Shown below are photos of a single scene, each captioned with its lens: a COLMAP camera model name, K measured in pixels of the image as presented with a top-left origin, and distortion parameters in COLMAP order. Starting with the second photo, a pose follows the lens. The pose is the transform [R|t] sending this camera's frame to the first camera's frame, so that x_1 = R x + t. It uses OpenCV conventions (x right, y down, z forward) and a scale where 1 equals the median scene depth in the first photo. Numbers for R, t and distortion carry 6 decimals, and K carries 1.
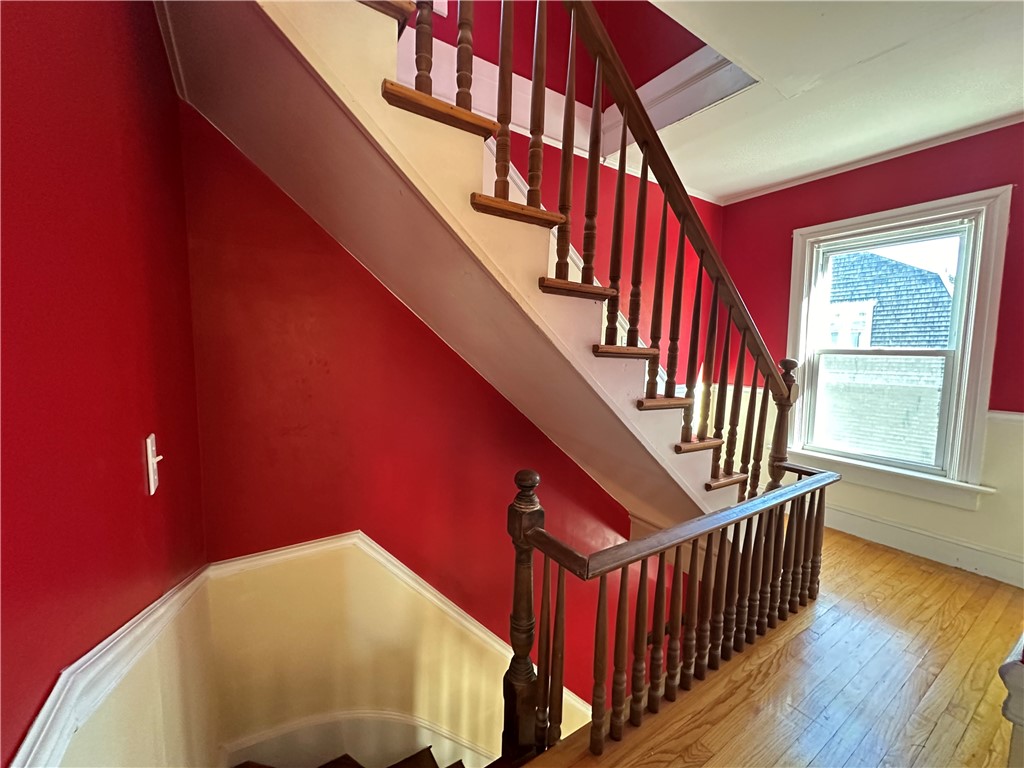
lens RADIAL K [[409.1, 0, 512.0], [0, 409.1, 384.0], [0, 0, 1]] dist [-0.002604, -0.000171]
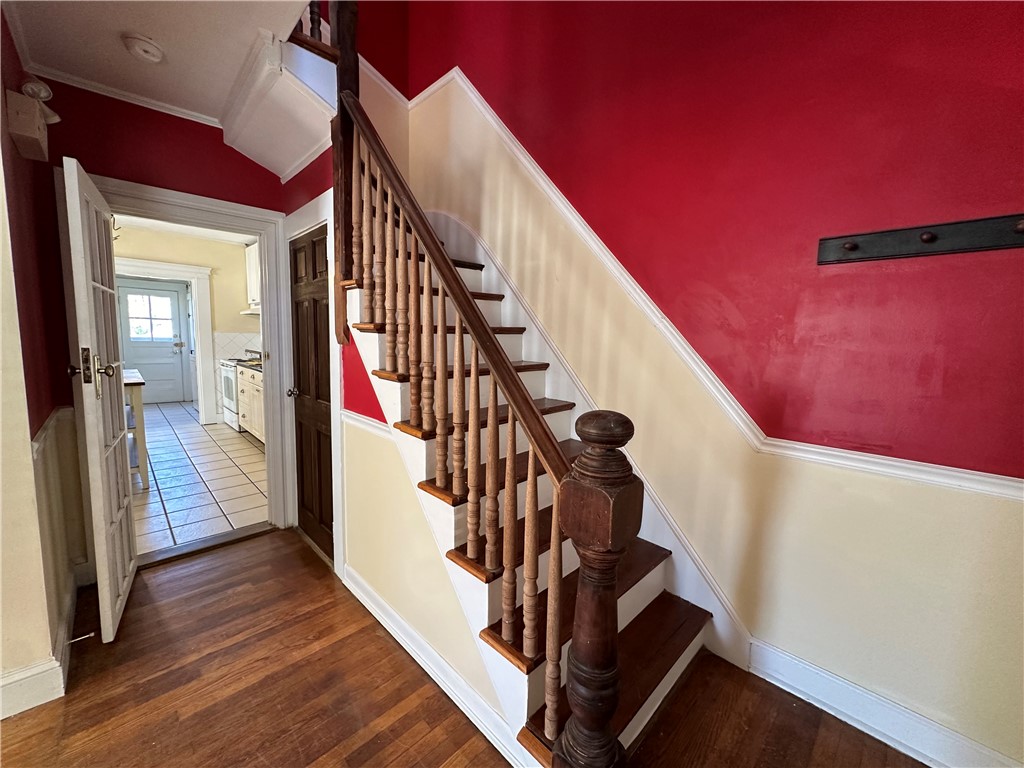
lens RADIAL K [[409.1, 0, 512.0], [0, 409.1, 384.0], [0, 0, 1]] dist [-0.002604, -0.000171]
pose [[0.202254, 0.097403, -0.974477, 1.004520], [-0.109666, 0.991036, 0.076297, 1.193095], [0.973173, 0.091436, 0.211123, 0.930938]]
